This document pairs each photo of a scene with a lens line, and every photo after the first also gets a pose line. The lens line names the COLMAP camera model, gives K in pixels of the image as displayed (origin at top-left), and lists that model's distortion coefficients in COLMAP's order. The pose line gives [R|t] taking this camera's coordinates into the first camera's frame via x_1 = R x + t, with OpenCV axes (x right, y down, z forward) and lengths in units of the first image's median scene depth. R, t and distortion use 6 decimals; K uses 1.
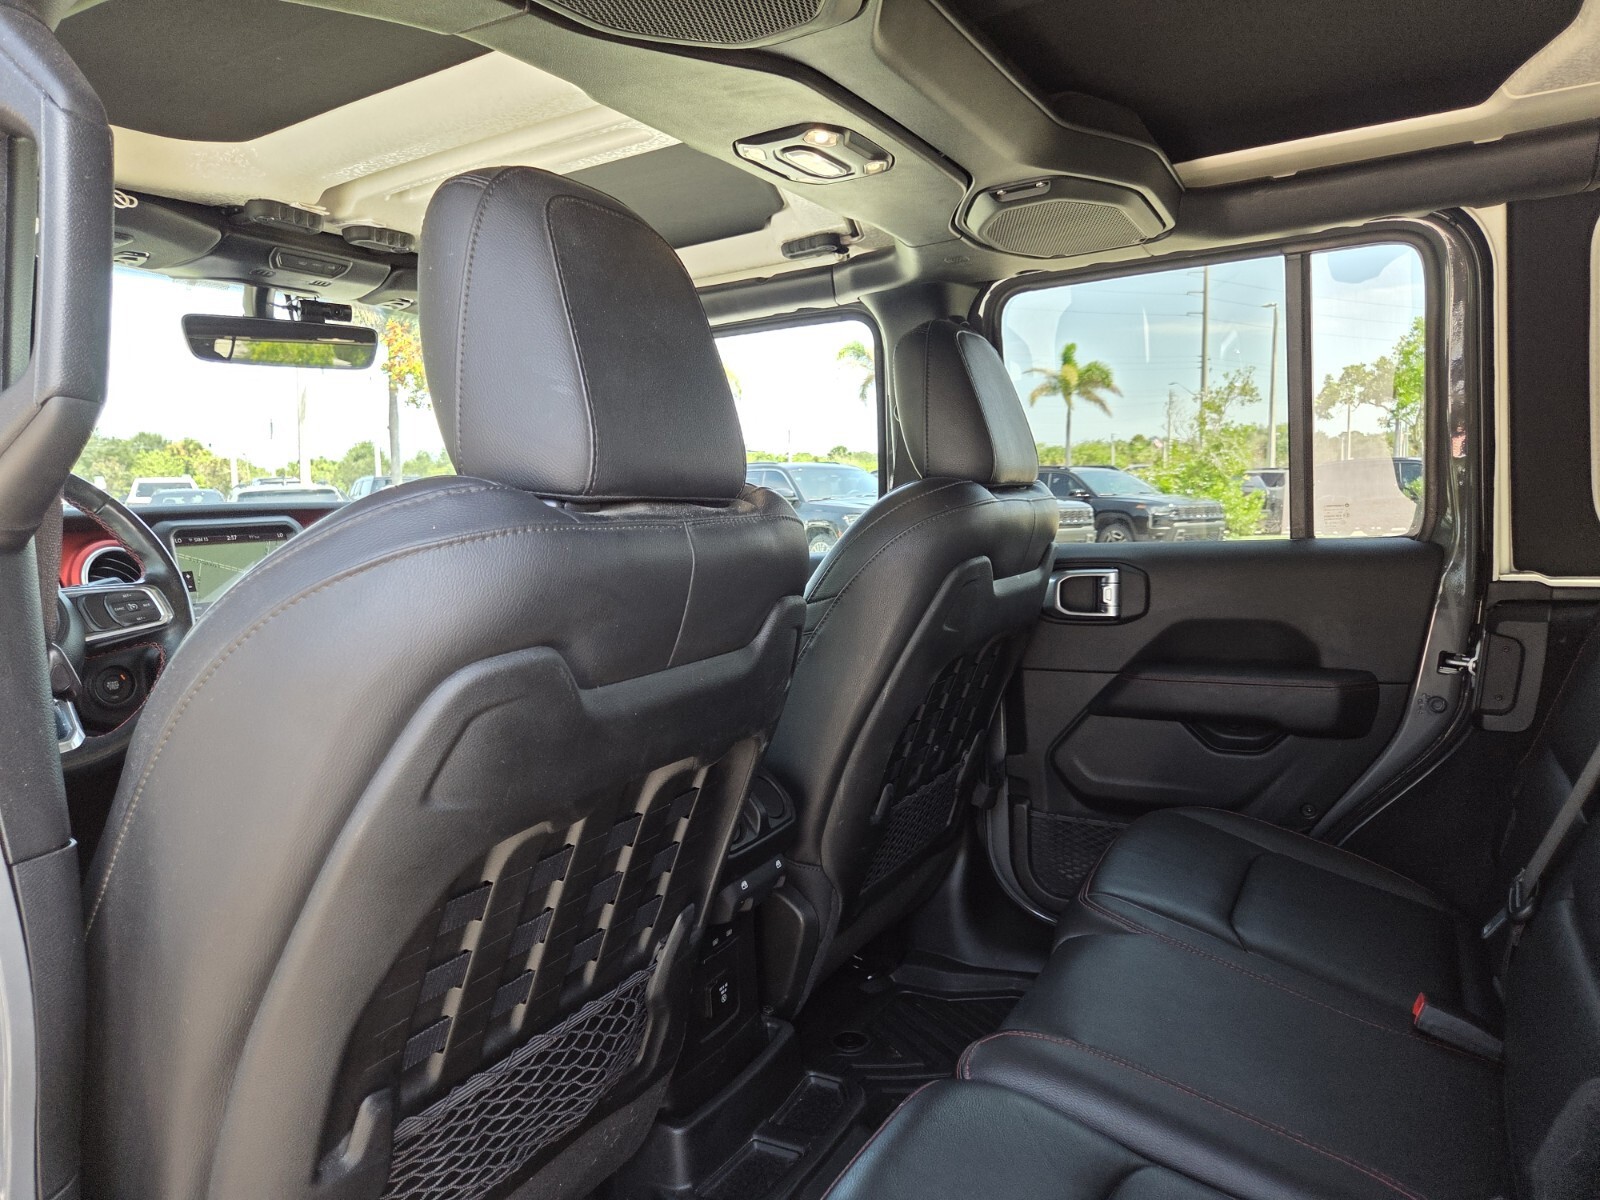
lens RADIAL K [[1073.0, 0, 804.7], [0, 1073.0, 594.5], [0, 0, 1]] dist [0.055388, -0.042510]
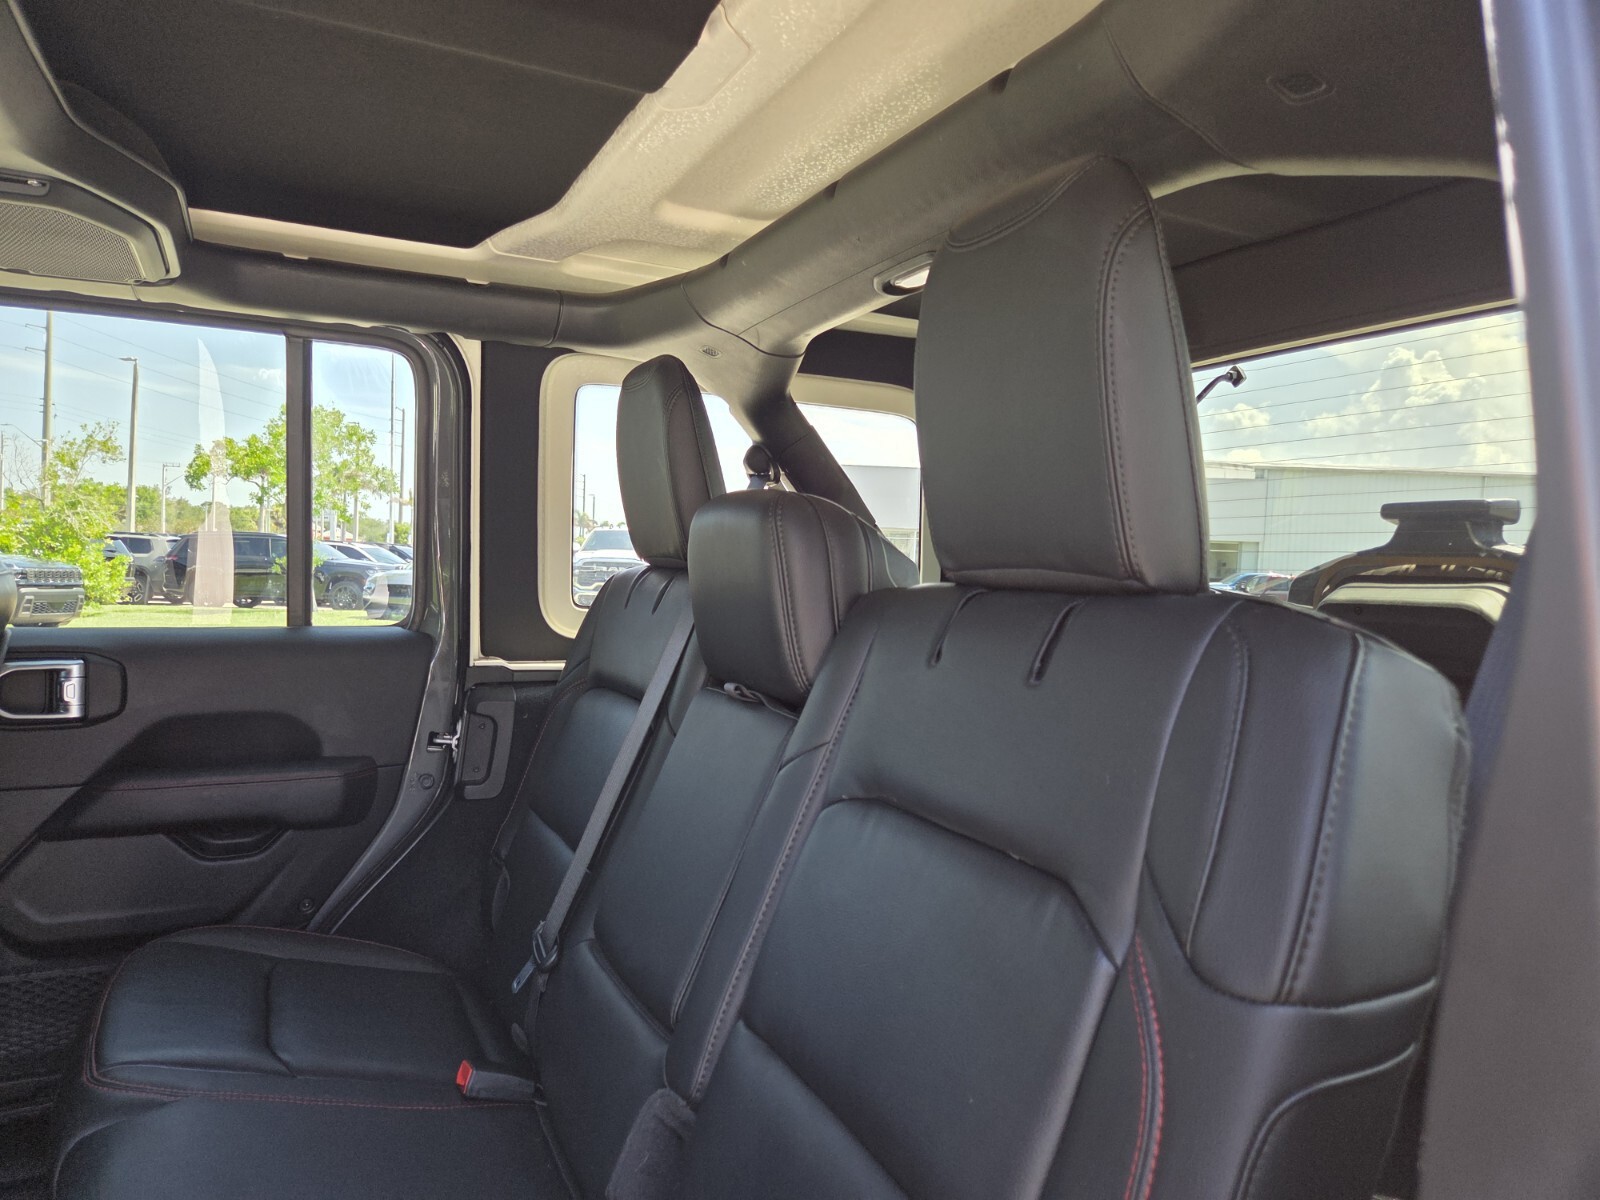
lens RADIAL K [[1065.2, 0, 793.7], [0, 1065.2, 620.9], [0, 0, 1]] dist [0.049898, -0.042225]
pose [[0.573194, 0.011883, 0.819334, -0.085597], [0.021664, 0.999326, -0.029649, -0.019138], [-0.819133, 0.034745, 0.572550, 0.085430]]
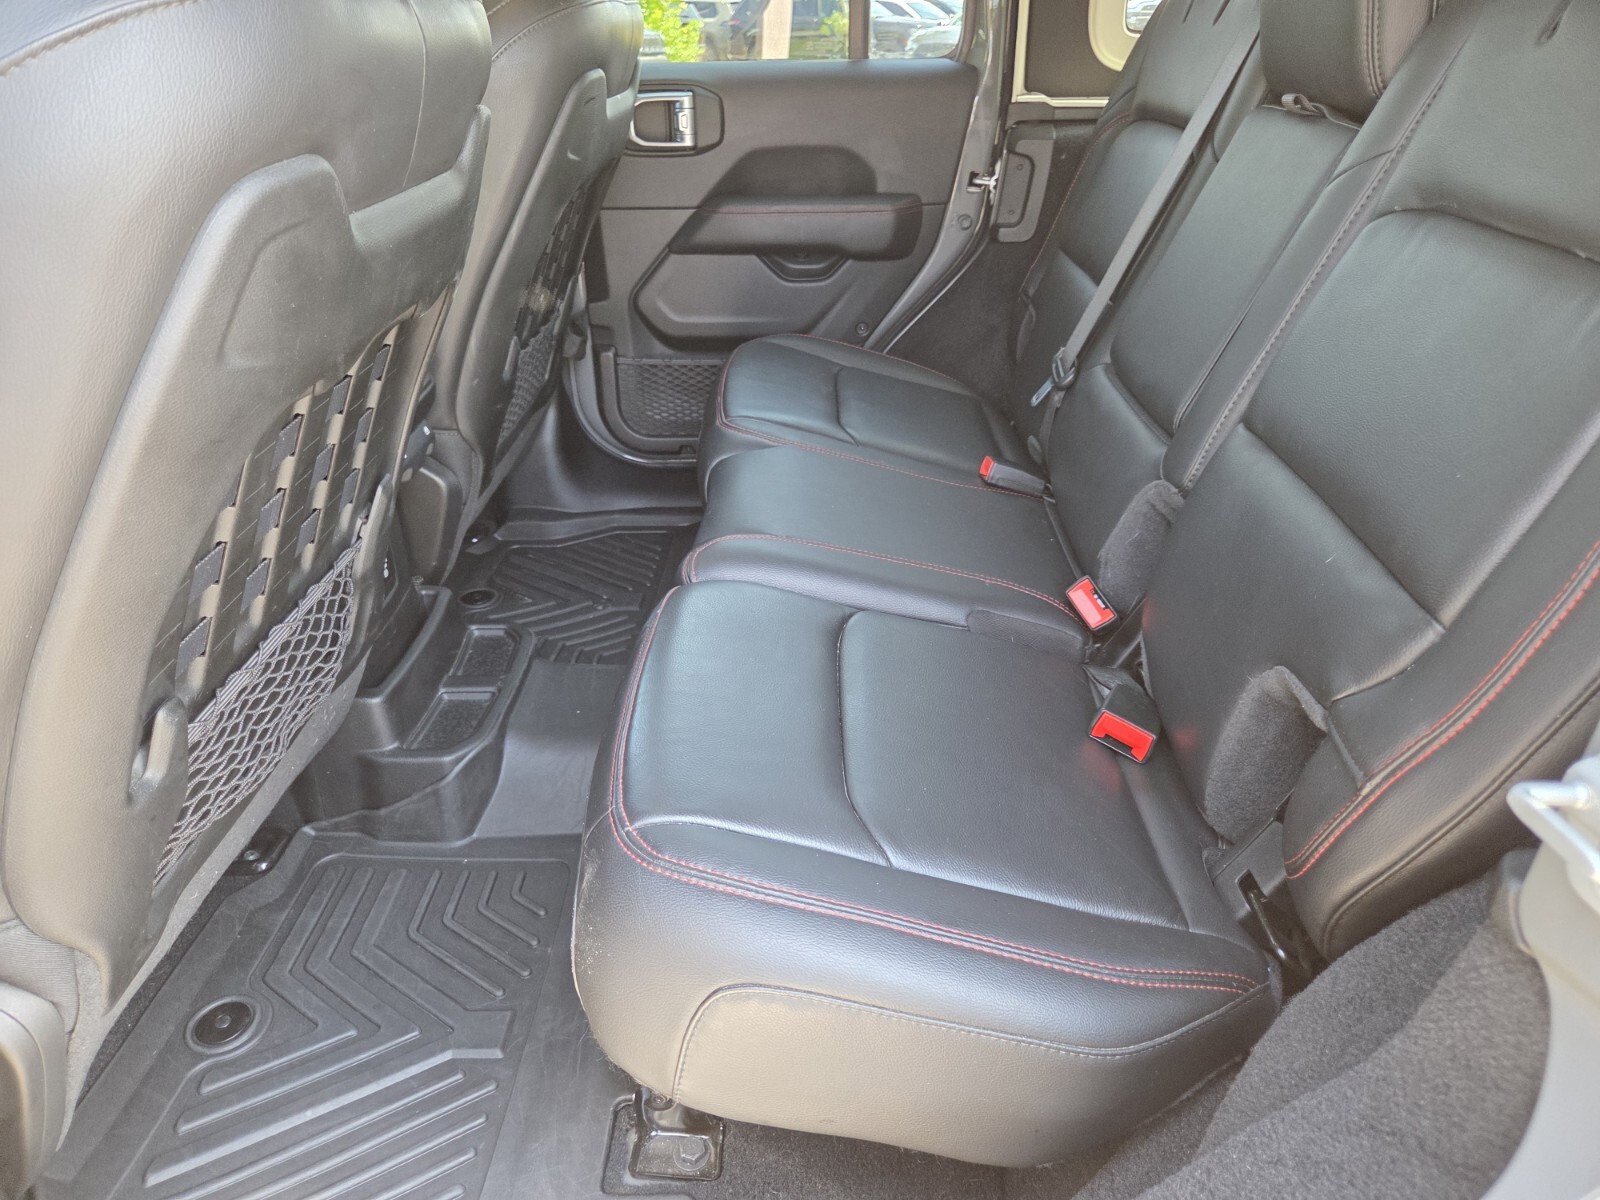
lens RADIAL K [[1066.9, 0, 803.6], [0, 1066.9, 577.5], [0, 0, 1]] dist [0.052018, -0.039601]
pose [[0.880244, -0.194021, 0.433044, -0.134433], [0.018103, 0.925656, 0.377932, 0.017397], [-0.474176, -0.324833, 0.818316, 0.030711]]
